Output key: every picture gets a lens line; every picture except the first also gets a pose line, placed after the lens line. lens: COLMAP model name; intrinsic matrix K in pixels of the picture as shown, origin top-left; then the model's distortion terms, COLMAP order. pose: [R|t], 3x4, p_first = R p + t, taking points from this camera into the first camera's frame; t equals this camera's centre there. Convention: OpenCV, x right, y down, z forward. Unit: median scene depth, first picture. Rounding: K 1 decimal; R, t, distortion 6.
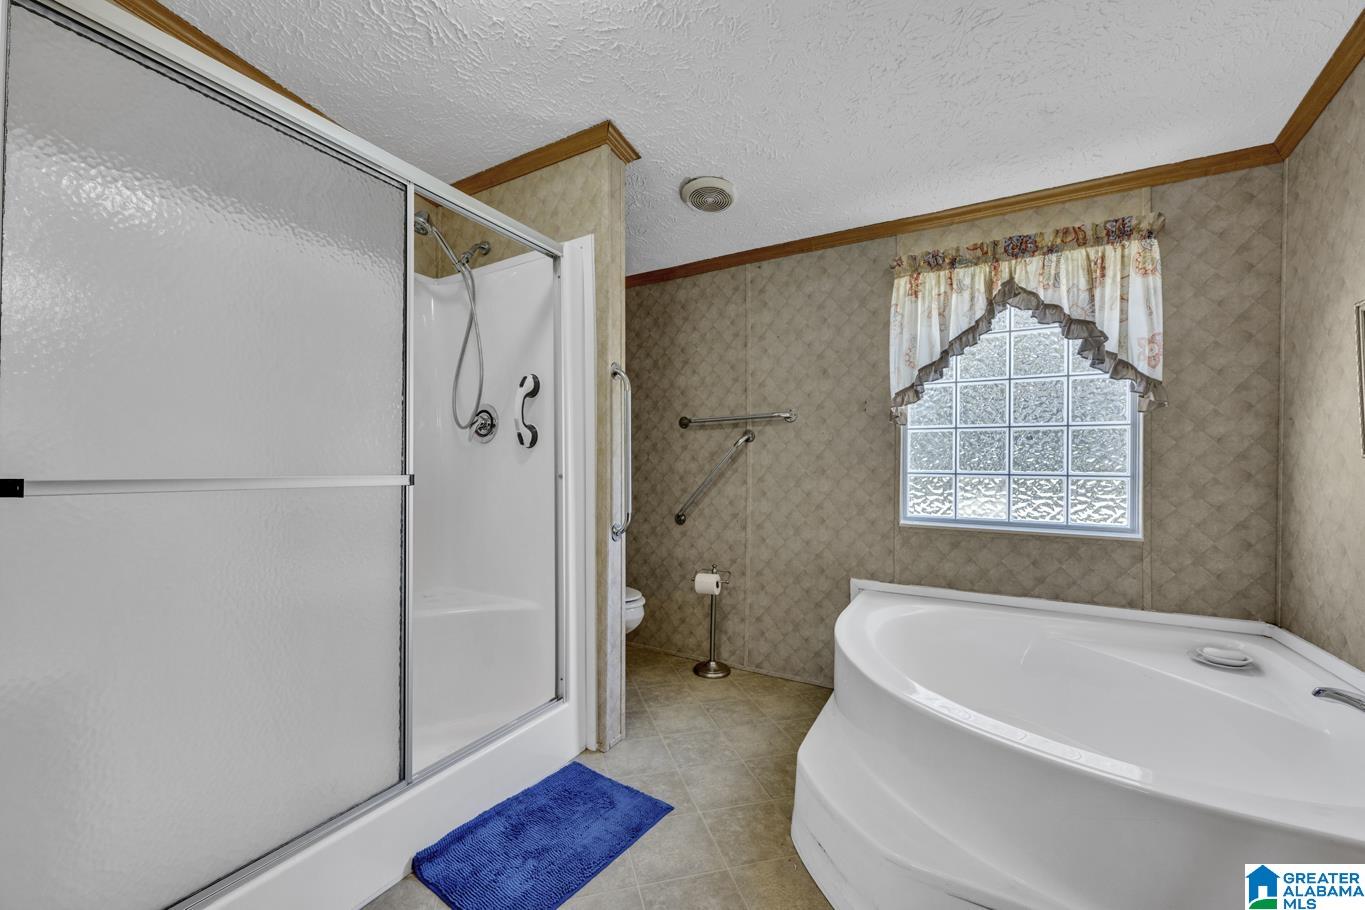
lens RADIAL K [[536.3, 0, 683.4], [0, 536.3, 460.9], [0, 0, 1]] dist [-0.000106, 0.000198]
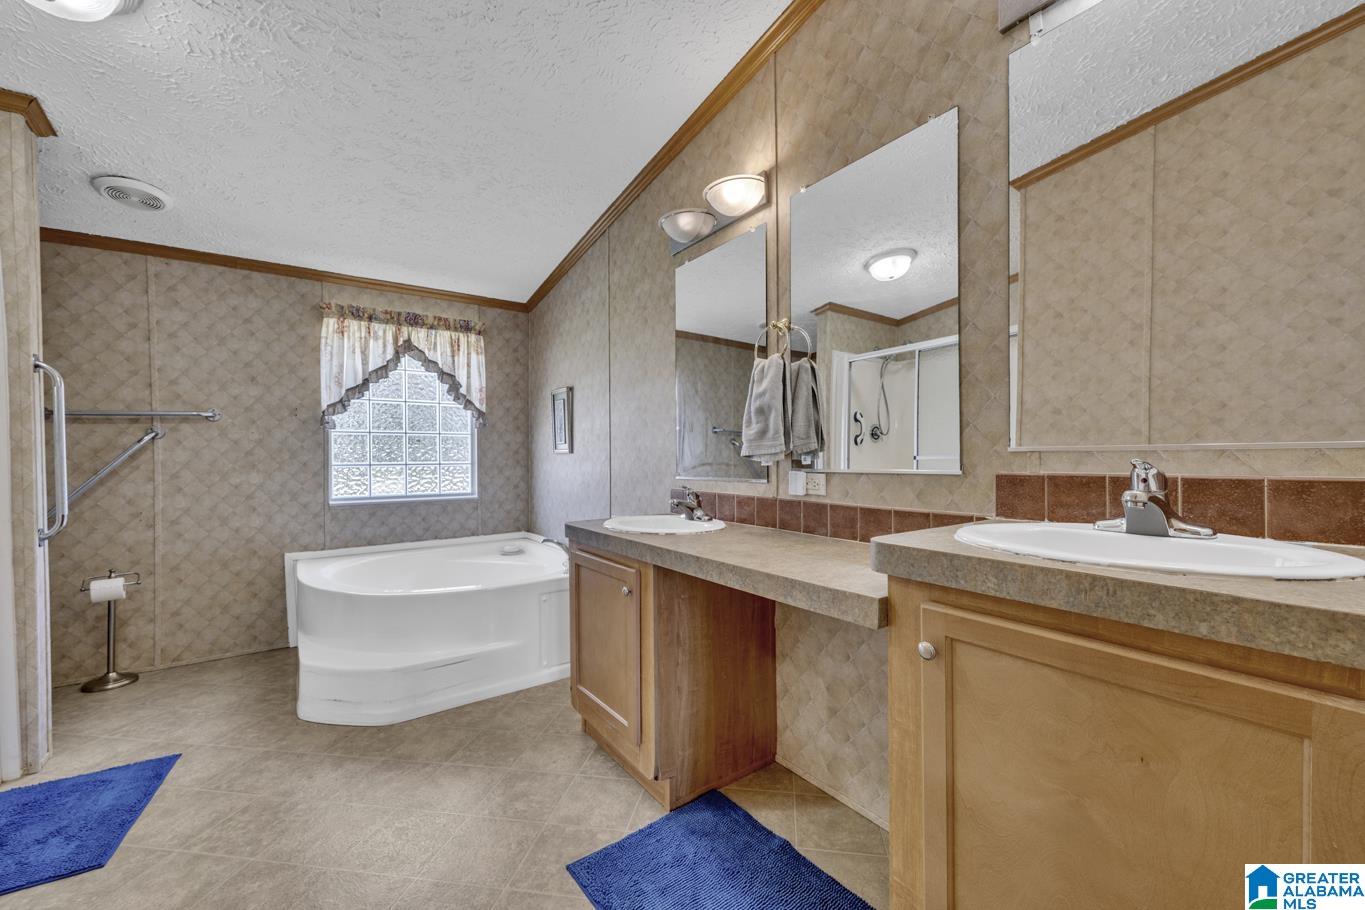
lens RADIAL K [[536.3, 0, 681.3], [0, 536.3, 456.5], [0, 0, 1]] dist [-0.000106, 0.000198]
pose [[0.425897, -0.012664, 0.904683, -0.432653], [0.006243, 0.999919, 0.011059, -0.008766], [-0.904750, 0.000938, 0.425942, -0.352875]]
